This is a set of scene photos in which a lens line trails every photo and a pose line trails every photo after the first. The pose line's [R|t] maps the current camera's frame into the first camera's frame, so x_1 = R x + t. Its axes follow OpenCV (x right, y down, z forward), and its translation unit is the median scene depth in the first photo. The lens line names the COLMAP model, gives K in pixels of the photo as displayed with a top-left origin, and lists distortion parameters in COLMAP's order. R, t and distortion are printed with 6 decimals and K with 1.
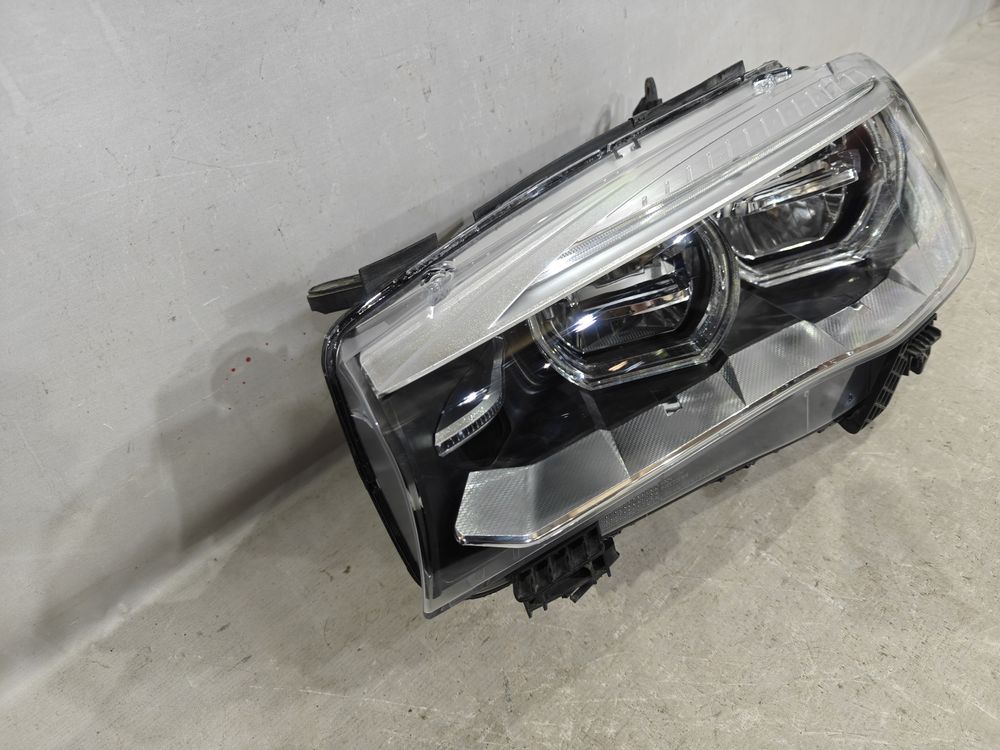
lens RADIAL K [[670.9, 0, 500.5], [0, 670.9, 368.1], [0, 0, 1]] dist [0.034837, -0.058785]
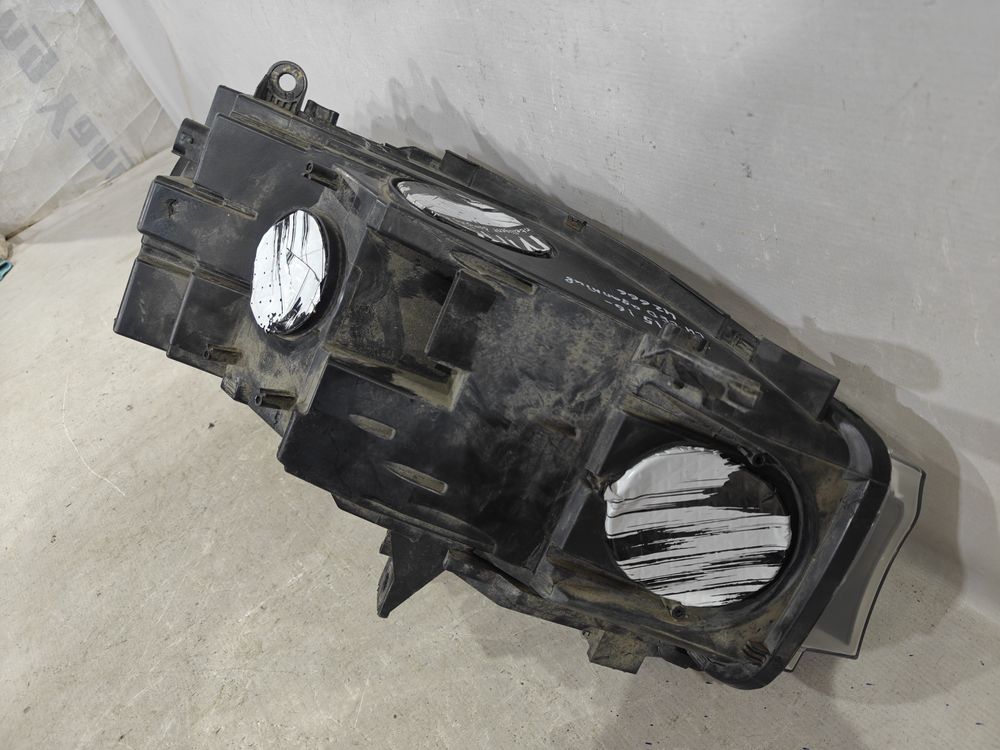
lens RADIAL K [[699.4, 0, 488.6], [0, 699.4, 372.2], [0, 0, 1]] dist [0.039085, -0.049990]
pose [[-0.036889, 0.772807, -0.633568, 0.898729], [-0.387002, 0.573480, 0.722046, -0.975673], [0.921341, 0.271828, 0.277923, 0.870837]]
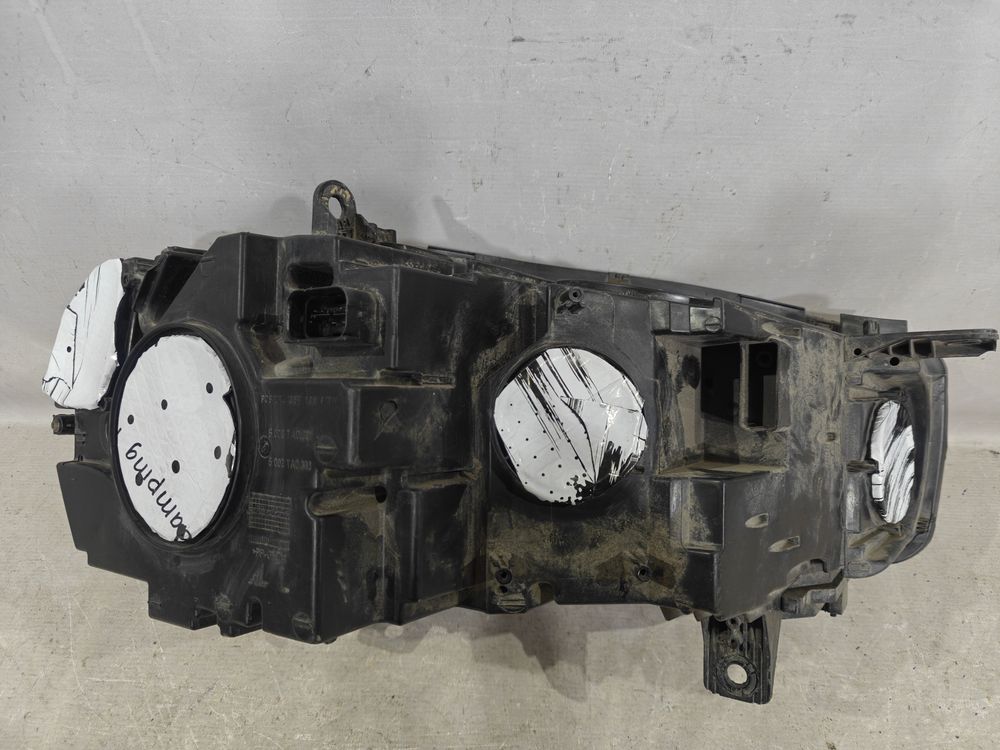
lens RADIAL K [[699.4, 0, 488.6], [0, 699.4, 372.2], [0, 0, 1]] dist [0.039085, -0.049990]
pose [[0.704089, 0.601060, -0.378134, 0.432000], [-0.510552, 0.798588, 0.318738, -0.540092], [0.493554, -0.031363, 0.869150, 0.184153]]
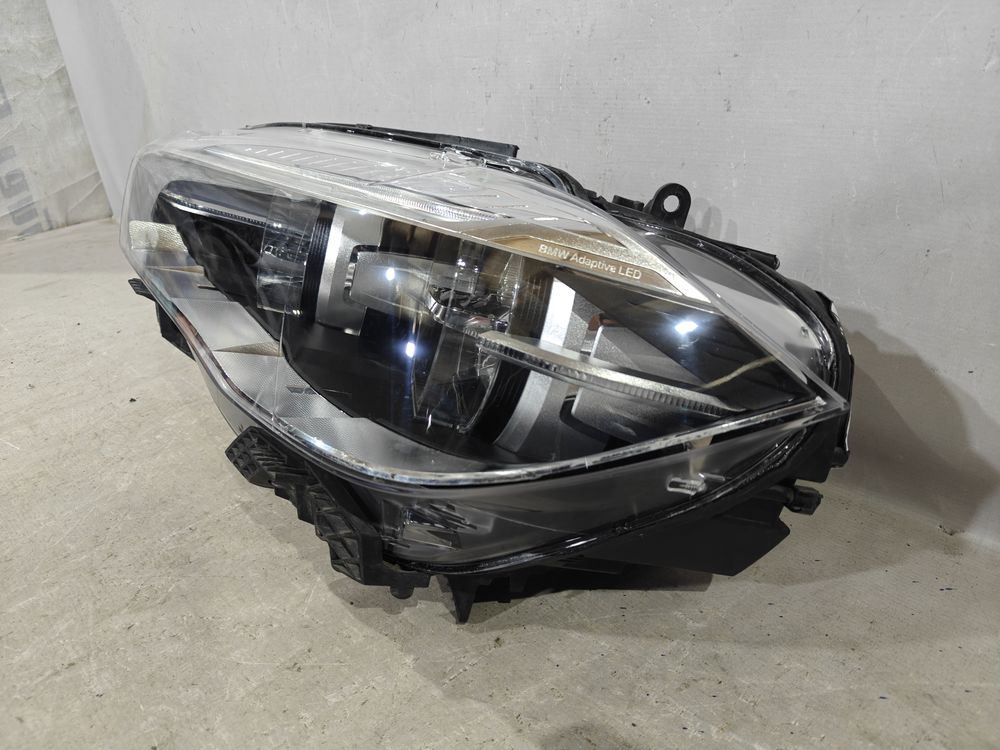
lens RADIAL K [[680.2, 0, 478.9], [0, 680.2, 370.1], [0, 0, 1]] dist [0.087938, -0.086498]
pose [[0.028996, 0.542739, -0.839401, 1.262713], [-0.582068, 0.691858, 0.427234, -0.618507], [0.812623, 0.476200, 0.335972, 0.841011]]
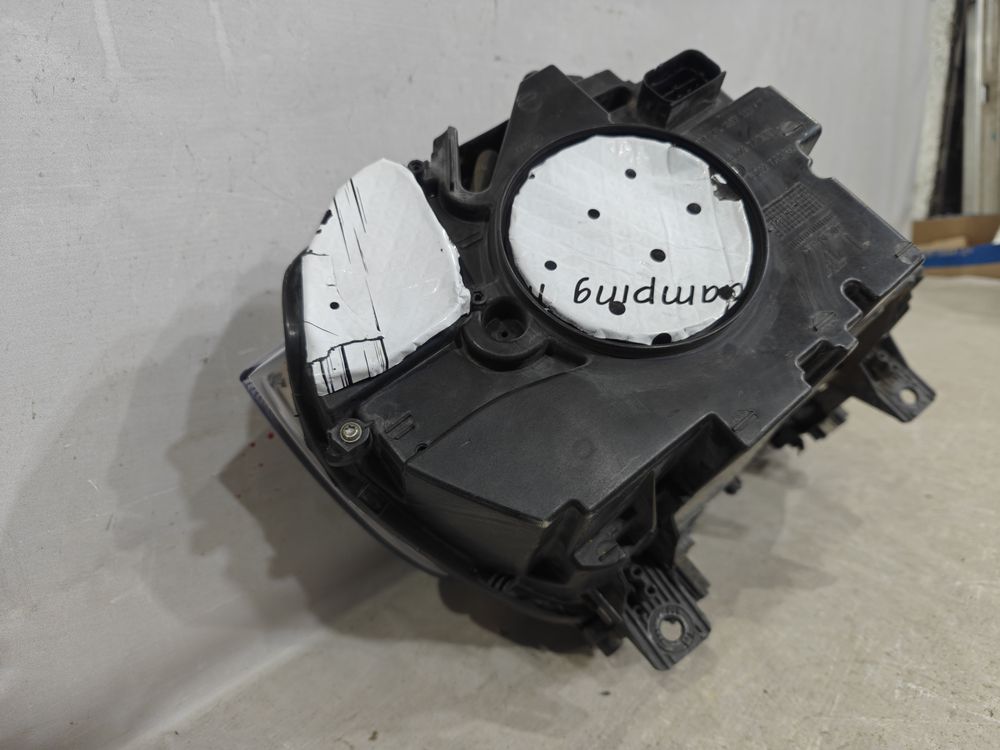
lens RADIAL K [[710.3, 0, 500.0], [0, 710.3, 375.0], [0, 0, 1]] dist [0.004501, -0.022101]
pose [[0.990074, 0.040365, 0.134624, -0.223729], [0.018244, 0.912854, -0.407879, 0.274452], [-0.139356, 0.406287, 0.903056, 0.164106]]
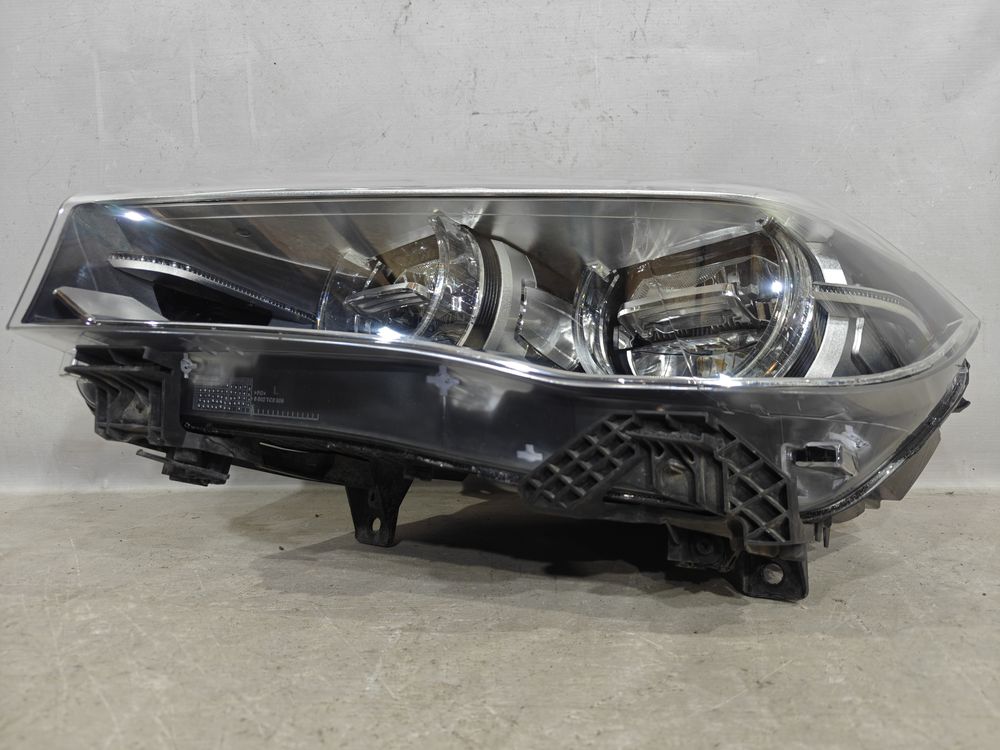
lens RADIAL K [[674.2, 0, 497.5], [0, 674.2, 381.0], [0, 0, 1]] dist [0.030979, -0.007032]
pose [[0.709005, 0.179693, -0.681925, 0.958809], [-0.512771, 0.795207, -0.323591, 0.240995], [0.484125, 0.579099, 0.655948, 0.382164]]
